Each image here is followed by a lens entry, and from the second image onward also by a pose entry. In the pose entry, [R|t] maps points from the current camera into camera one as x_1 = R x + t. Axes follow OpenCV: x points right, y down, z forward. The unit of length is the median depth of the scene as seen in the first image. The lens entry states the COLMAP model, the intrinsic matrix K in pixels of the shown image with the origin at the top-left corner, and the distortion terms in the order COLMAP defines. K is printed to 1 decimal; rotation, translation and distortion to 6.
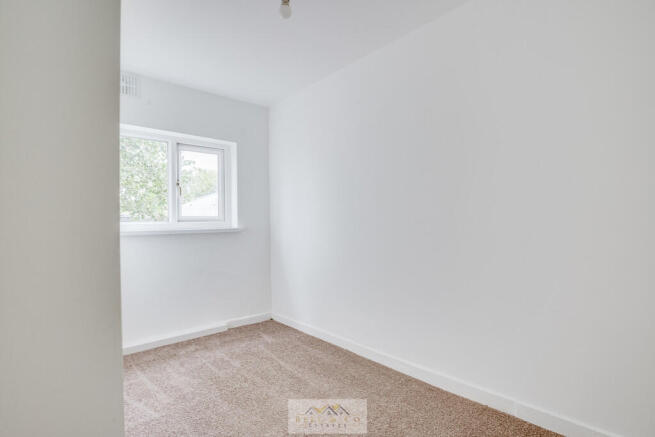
lens RADIAL K [[307.1, 0, 327.5], [0, 307.1, 218.5], [0, 0, 1]] dist [-0.001024, -0.000120]
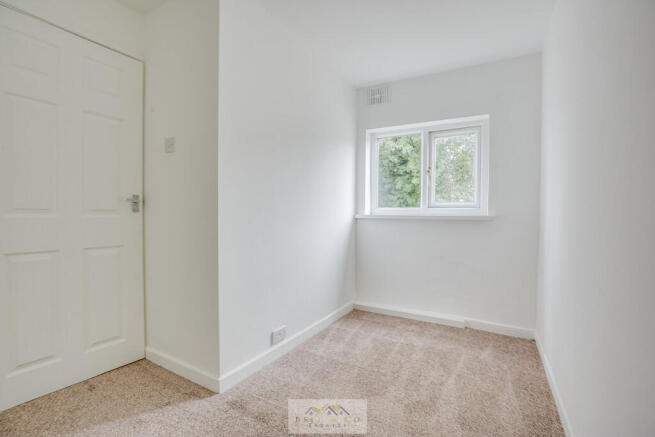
lens RADIAL K [[303.7, 0, 327.5], [0, 303.7, 218.5], [0, 0, 1]] dist [-0.000808, -0.000088]
pose [[0.343769, 0.035046, -0.938400, 0.396544], [0.007303, 0.999173, 0.039991, 0.001873], [0.939026, -0.020601, 0.343229, 0.348301]]
